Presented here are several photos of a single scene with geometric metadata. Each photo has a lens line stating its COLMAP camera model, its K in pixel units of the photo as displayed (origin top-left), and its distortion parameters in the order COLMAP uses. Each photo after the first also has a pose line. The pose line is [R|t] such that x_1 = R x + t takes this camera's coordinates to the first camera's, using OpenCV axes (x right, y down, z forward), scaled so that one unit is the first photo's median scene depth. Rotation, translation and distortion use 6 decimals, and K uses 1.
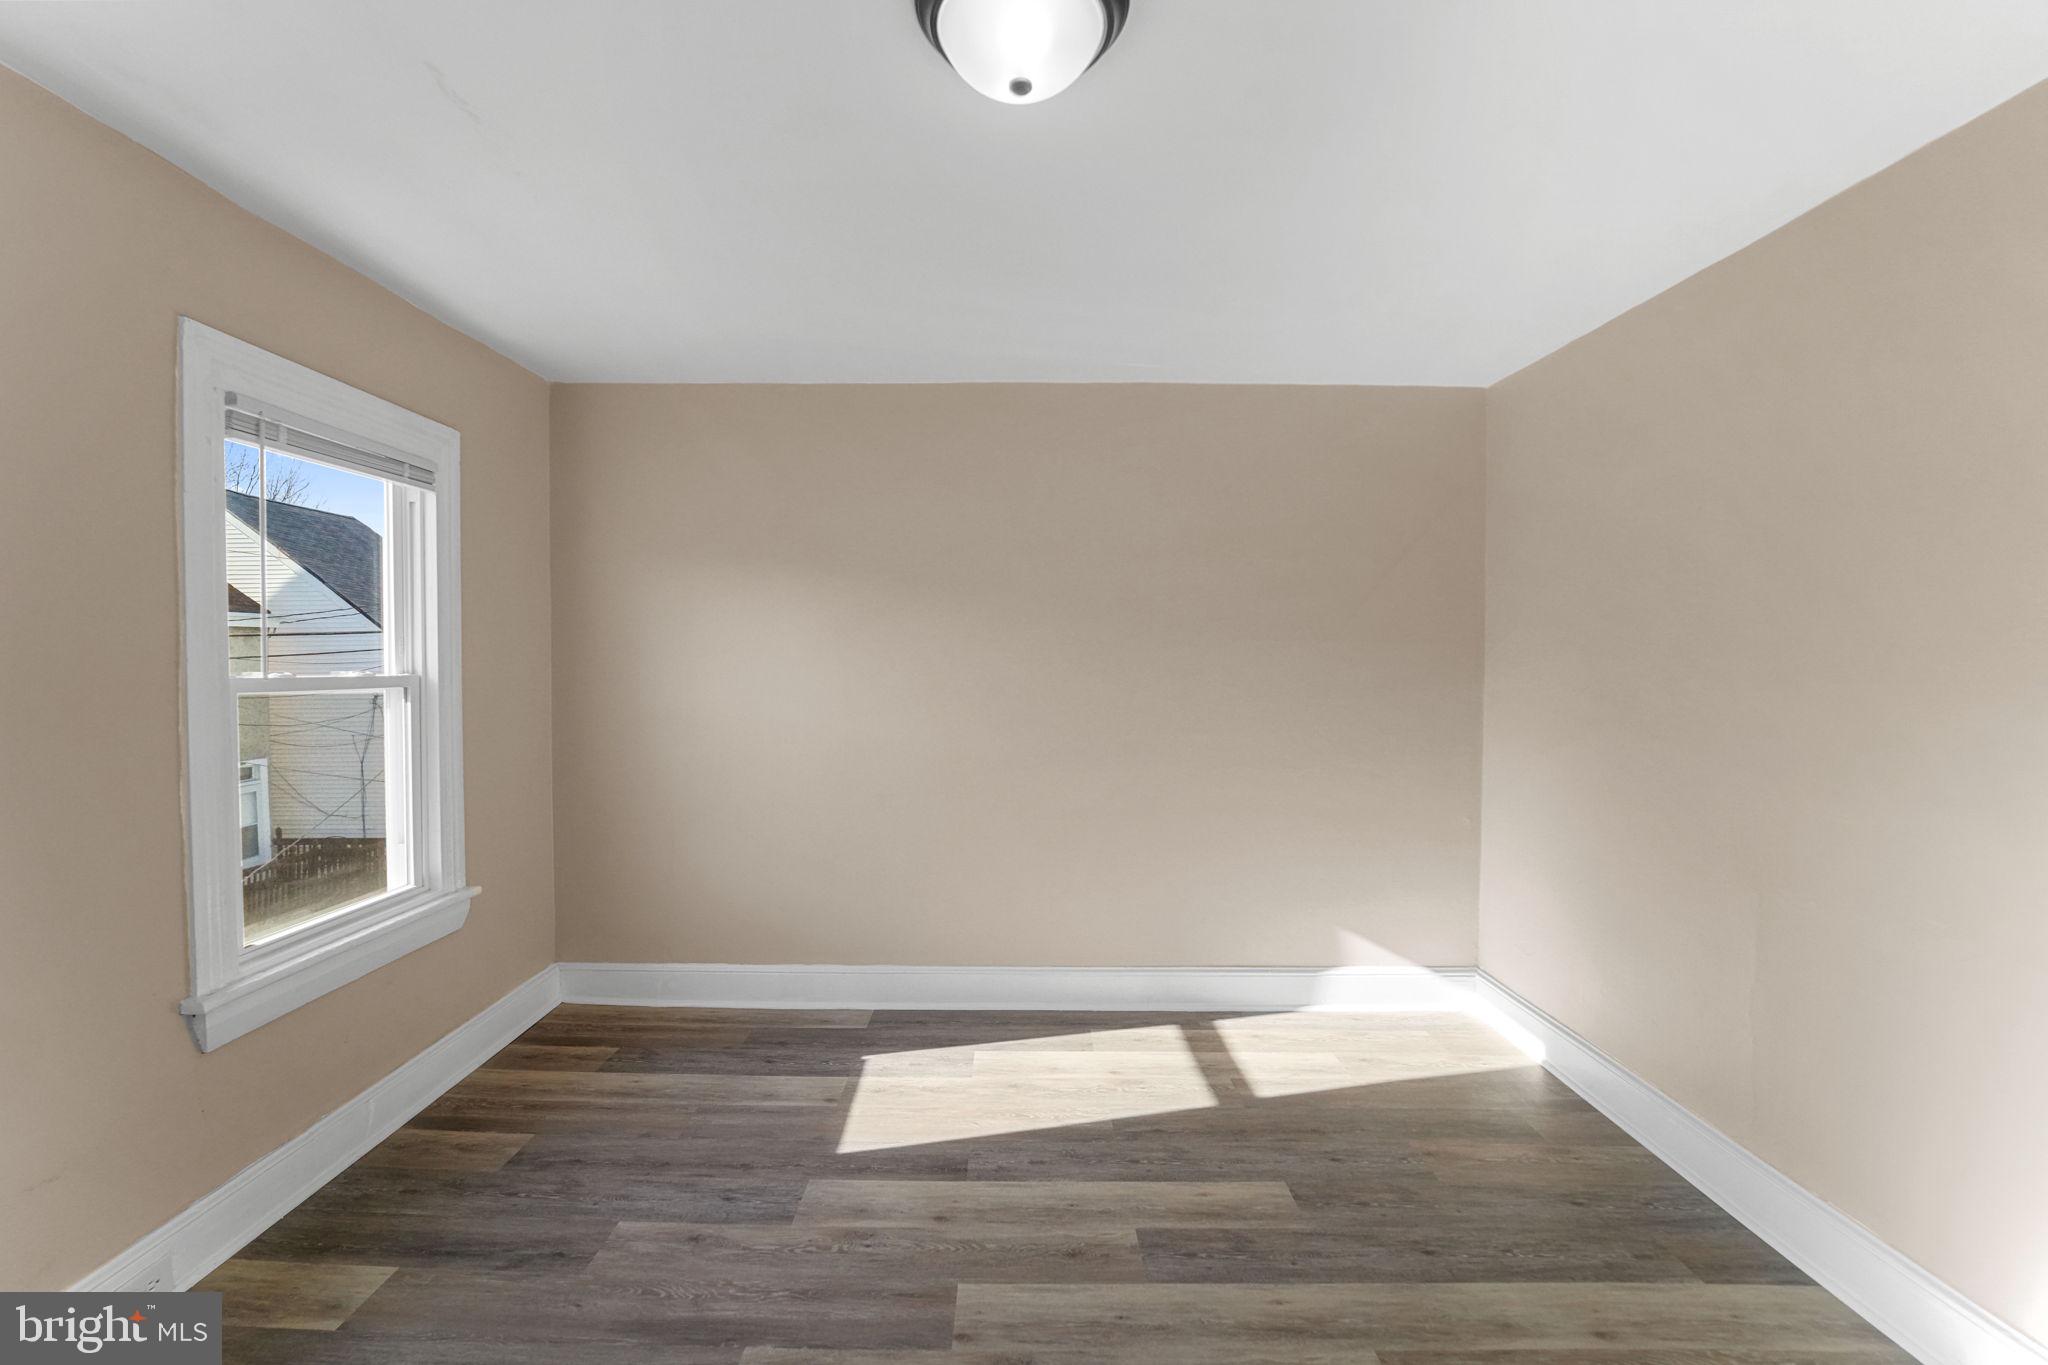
lens RADIAL K [[844.9, 0, 1013.6], [0, 844.9, 686.2], [0, 0, 1]] dist [-0.025194, -0.000633]
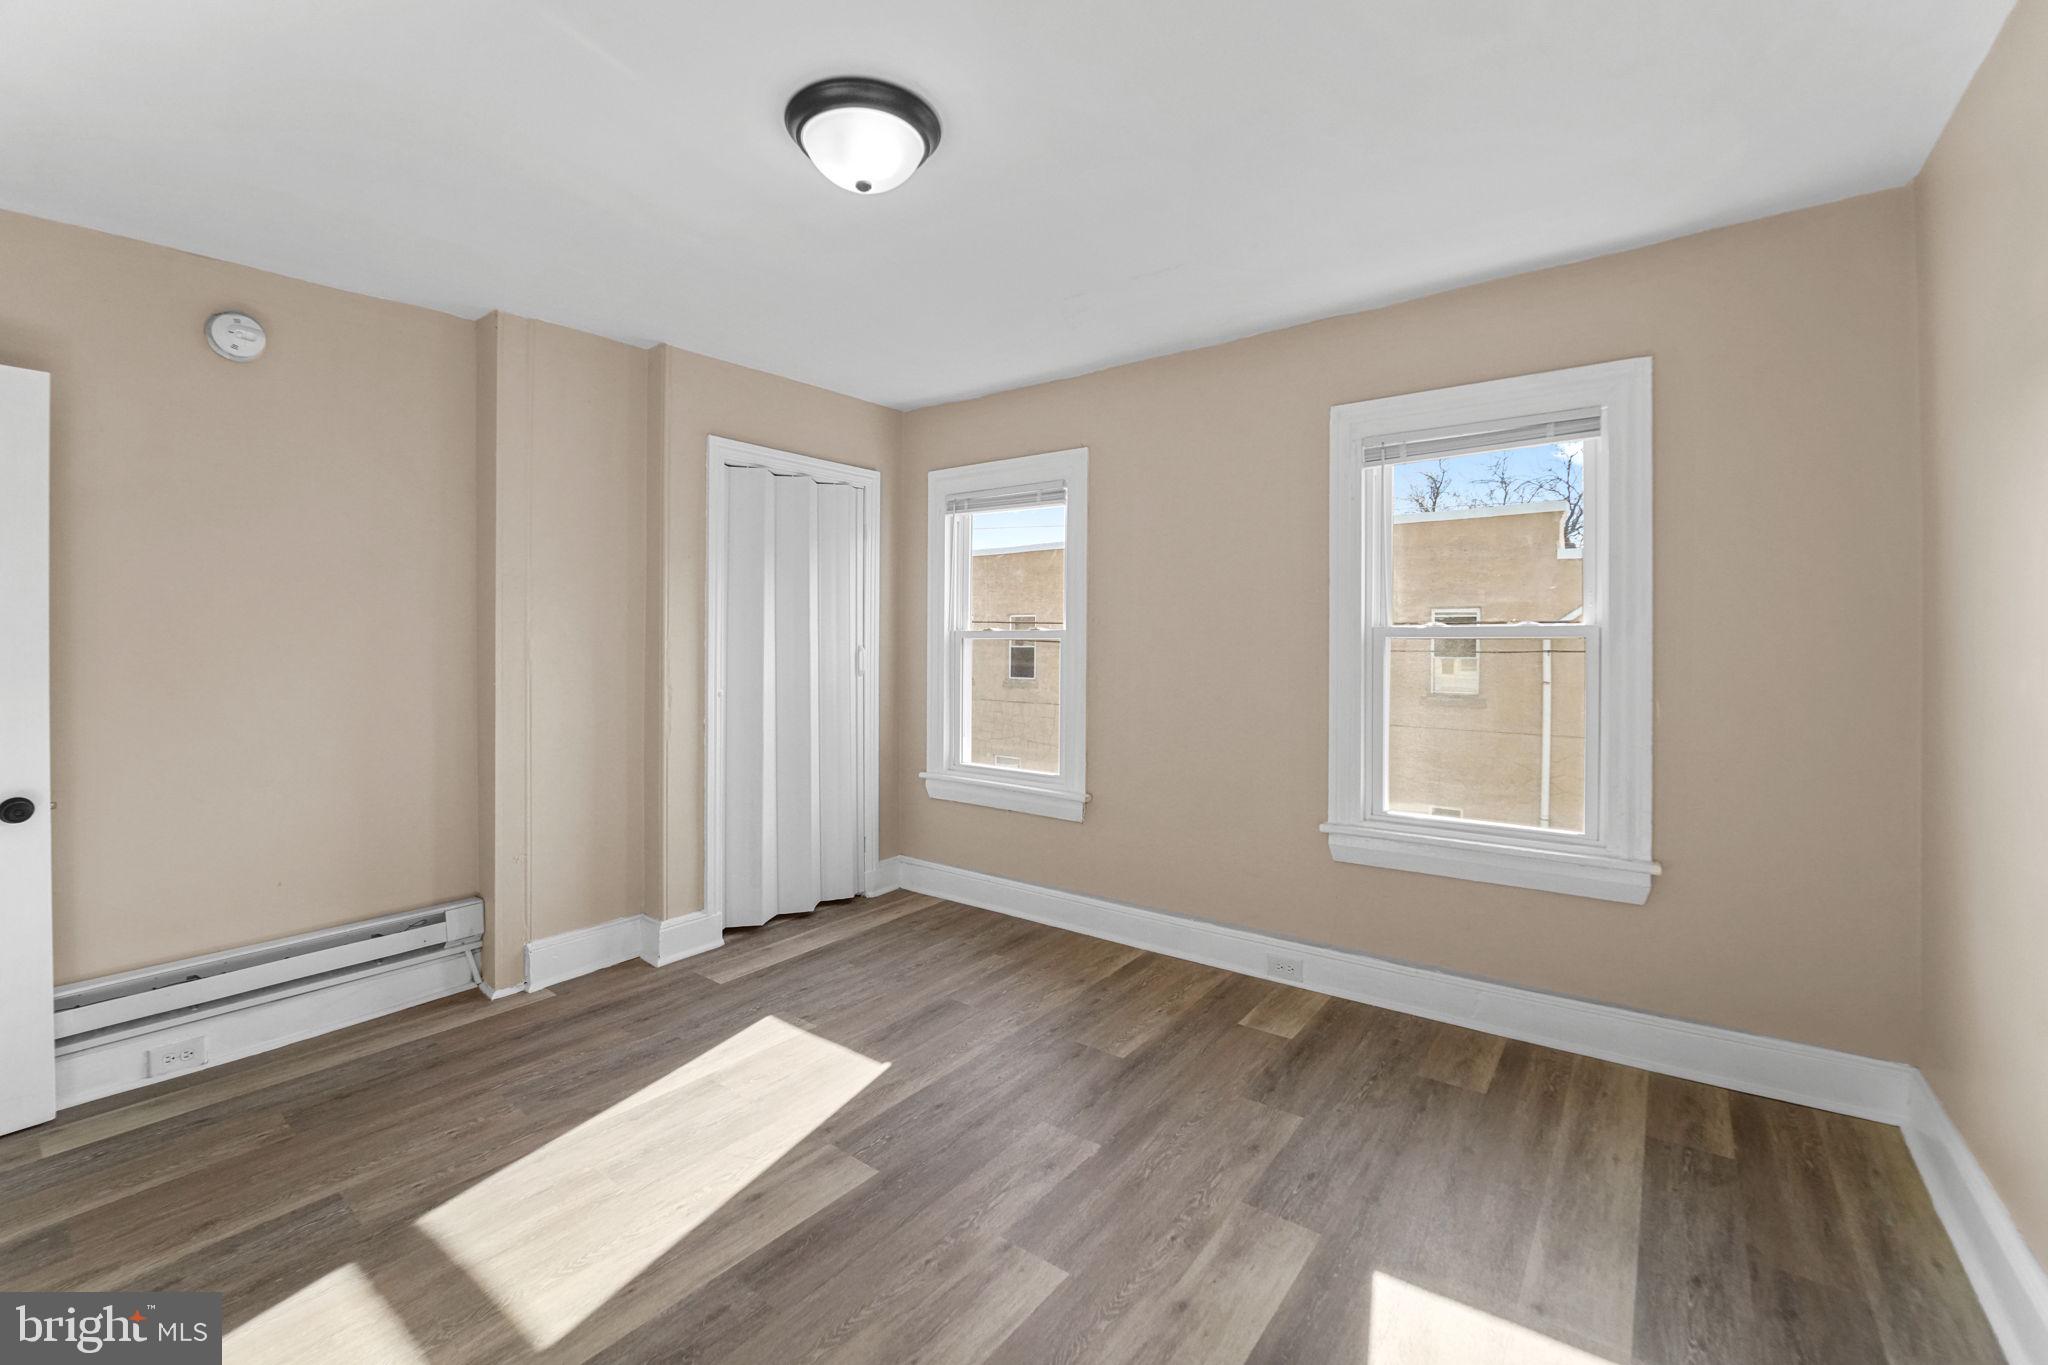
lens RADIAL K [[841.0, 0, 1011.9], [0, 841.0, 659.0], [0, 0, 1]] dist [-0.021939, -0.001321]
pose [[-0.611273, 0.013579, -0.791303, 0.496808], [-0.022605, 0.999145, 0.034608, 0.008557], [0.791097, 0.039042, -0.610443, 1.073987]]
